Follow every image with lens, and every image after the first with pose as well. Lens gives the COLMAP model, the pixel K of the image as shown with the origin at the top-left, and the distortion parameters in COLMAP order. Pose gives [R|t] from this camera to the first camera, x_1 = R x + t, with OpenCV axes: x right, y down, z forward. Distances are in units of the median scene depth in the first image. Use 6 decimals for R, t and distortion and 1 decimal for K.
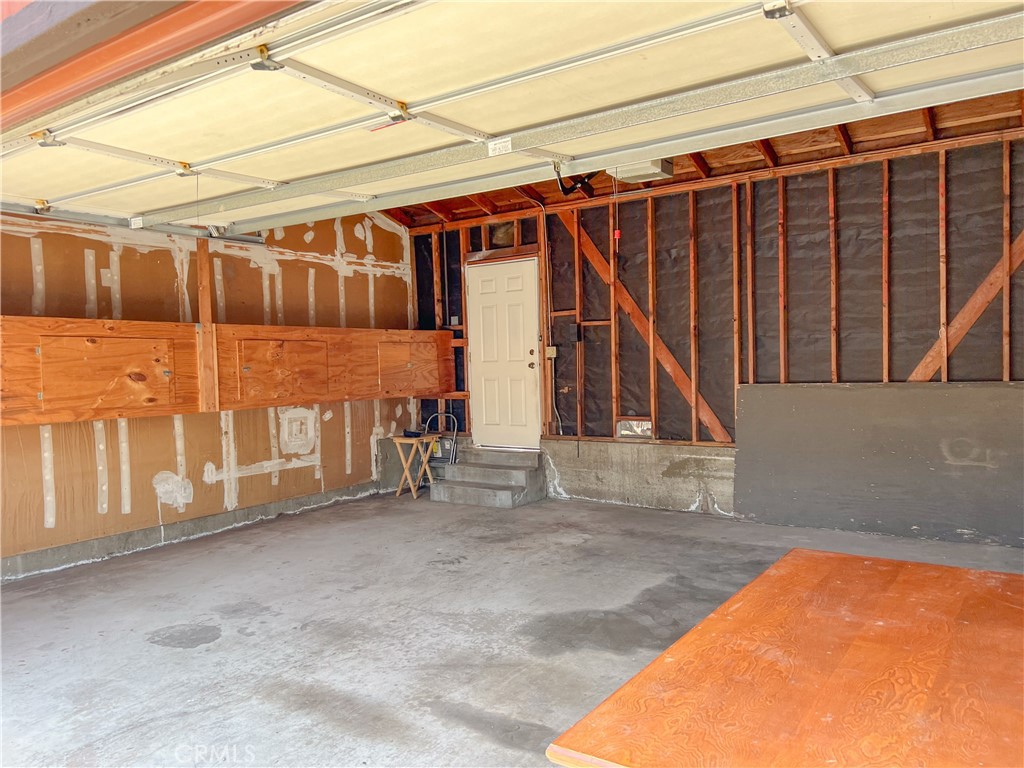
lens RADIAL K [[773.5, 0, 502.8], [0, 773.5, 381.4], [0, 0, 1]] dist [0.056025, -0.069079]
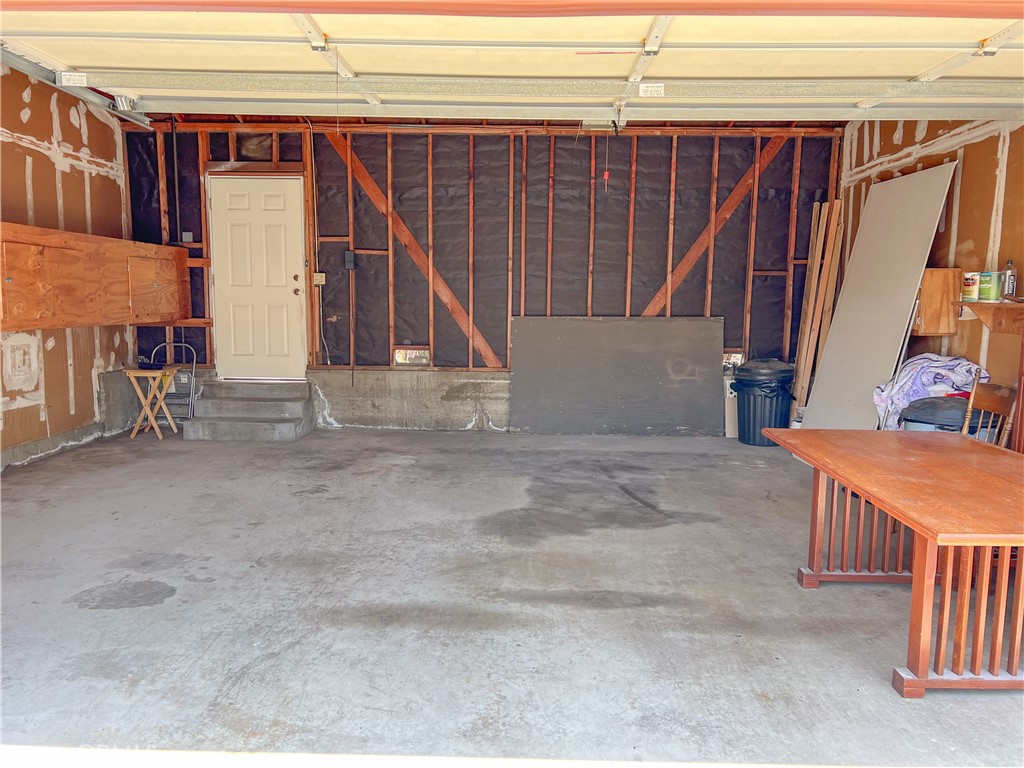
lens RADIAL K [[773.5, 0, 518.7], [0, 773.5, 385.8], [0, 0, 1]] dist [0.056025, -0.069079]
pose [[0.821753, -0.027497, 0.569180, -0.337174], [-0.018944, 0.996965, 0.075513, 0.019974], [-0.569529, -0.072835, 0.818738, 0.059214]]
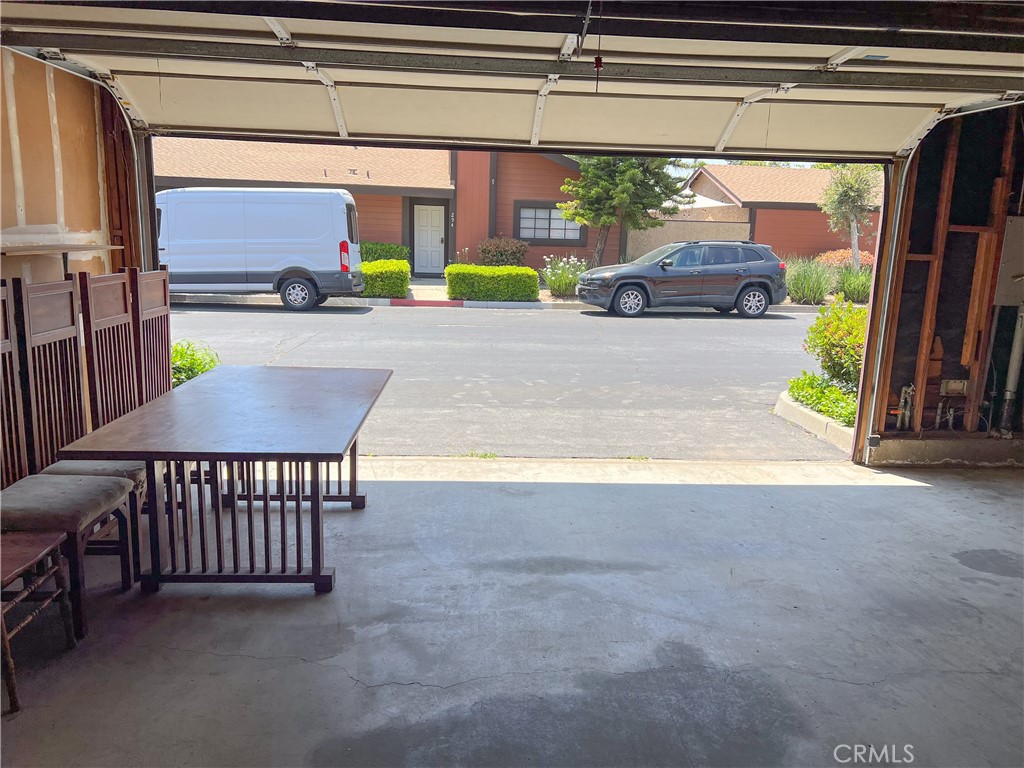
lens RADIAL K [[773.5, 0, 515.8], [0, 773.5, 383.1], [0, 0, 1]] dist [0.056025, -0.069079]
pose [[-0.782202, 0.125642, -0.610224, 0.344910], [-0.027748, 0.971457, 0.235585, -0.042550], [0.622406, 0.201208, -0.756390, 0.818173]]
